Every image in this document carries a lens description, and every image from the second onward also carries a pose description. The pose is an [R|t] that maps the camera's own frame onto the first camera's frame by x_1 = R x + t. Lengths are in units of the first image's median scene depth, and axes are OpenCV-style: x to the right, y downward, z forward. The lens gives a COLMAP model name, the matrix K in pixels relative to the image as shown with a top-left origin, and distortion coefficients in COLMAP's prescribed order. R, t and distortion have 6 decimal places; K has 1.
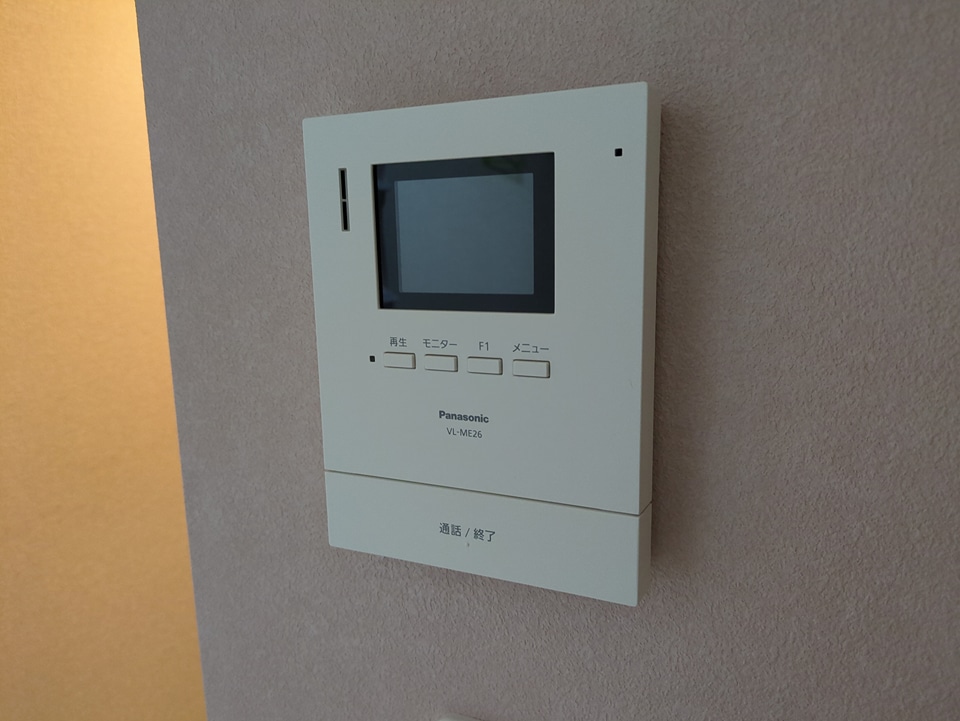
lens RADIAL K [[734.5, 0, 519.8], [0, 734.5, 362.7], [0, 0, 1]] dist [0.011030, 0.000726]
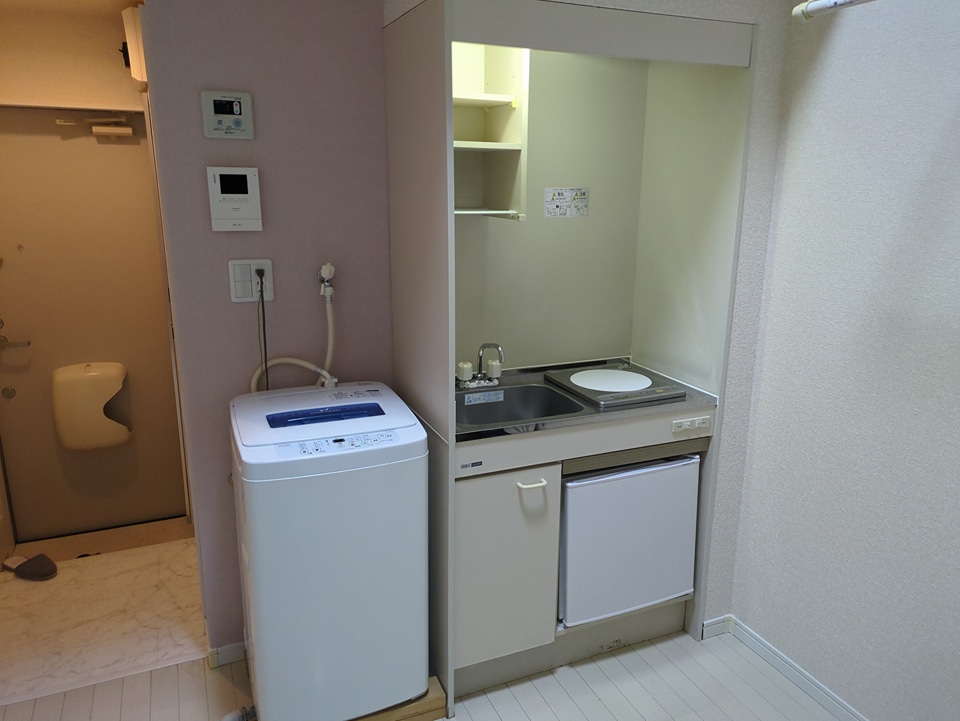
lens RADIAL K [[707.7, 0, 491.0], [0, 707.7, 361.0], [0, 0, 1]] dist [0.036826, -0.004883]
pose [[0.663654, -0.165426, 0.729519, -3.861850], [0.101669, 0.986139, 0.131127, 0.908408], [-0.741099, -0.012853, 0.671273, -5.777611]]
